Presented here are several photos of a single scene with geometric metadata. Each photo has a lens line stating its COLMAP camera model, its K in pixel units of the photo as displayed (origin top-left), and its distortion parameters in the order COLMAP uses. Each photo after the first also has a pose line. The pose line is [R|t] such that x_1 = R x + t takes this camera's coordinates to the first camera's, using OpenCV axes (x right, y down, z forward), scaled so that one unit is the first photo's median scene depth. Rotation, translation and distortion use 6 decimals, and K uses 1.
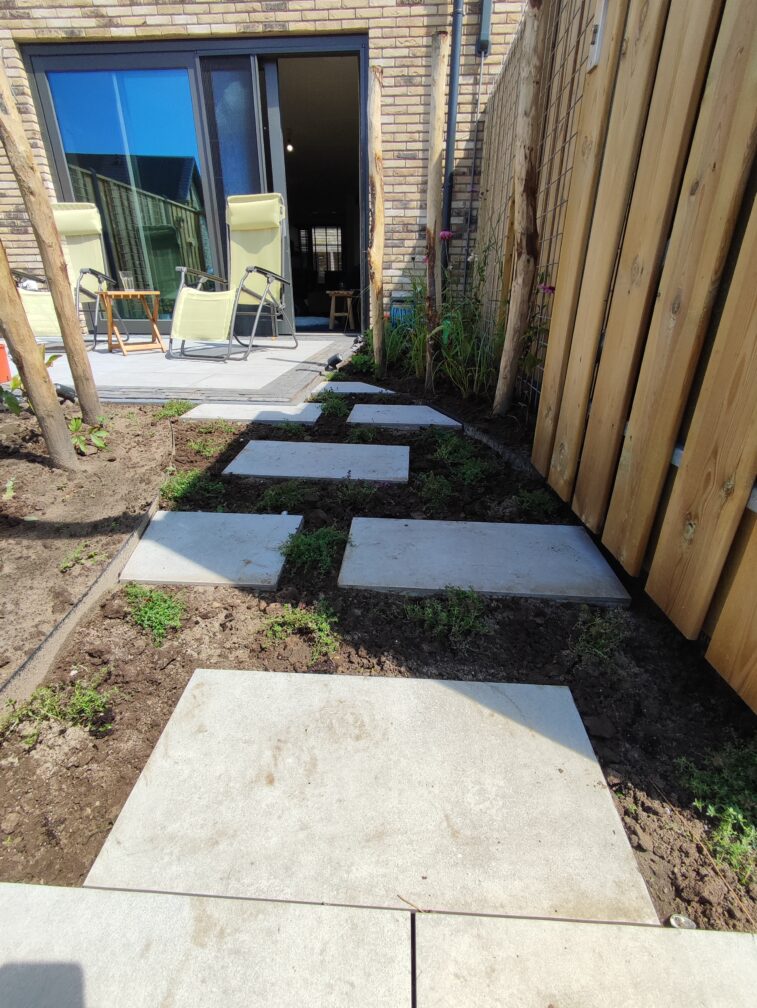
lens RADIAL K [[459.8, 0, 380.0], [0, 459.8, 498.5], [0, 0, 1]] dist [-0.011893, 0.004995]
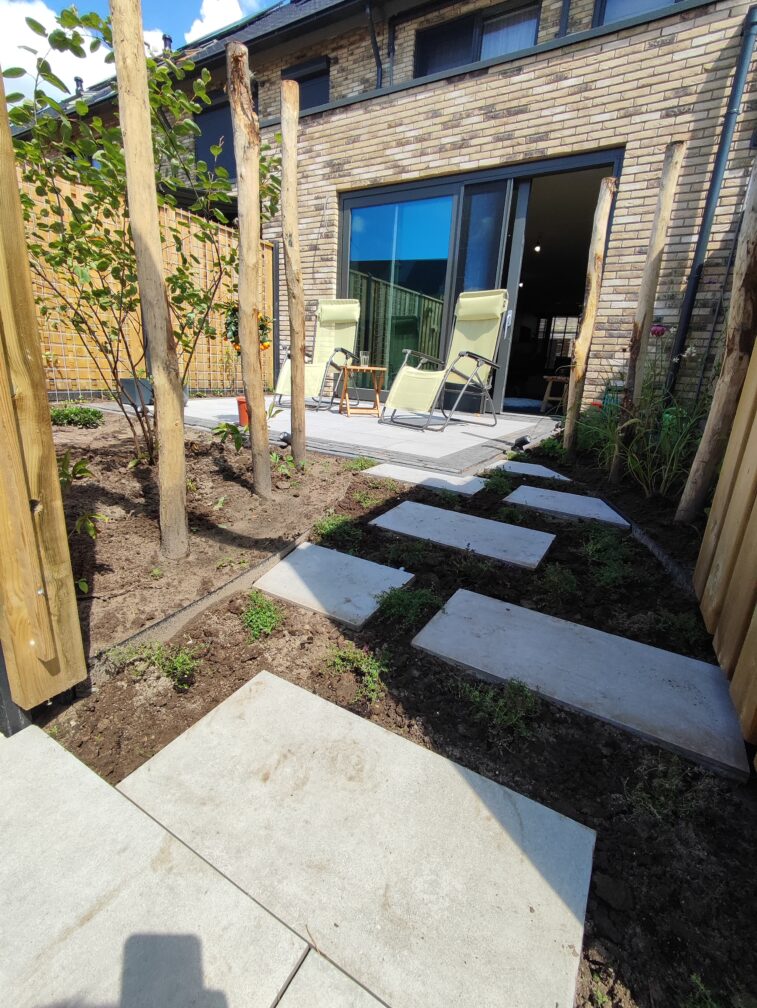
lens RADIAL K [[459.8, 0, 380.0], [0, 459.8, 498.5], [0, 0, 1]] dist [-0.011893, 0.004995]
pose [[0.888973, 0.170007, -0.425235, 0.134656], [-0.233565, 0.967011, -0.101671, -0.004644], [0.393922, 0.189703, 0.899354, -0.019001]]
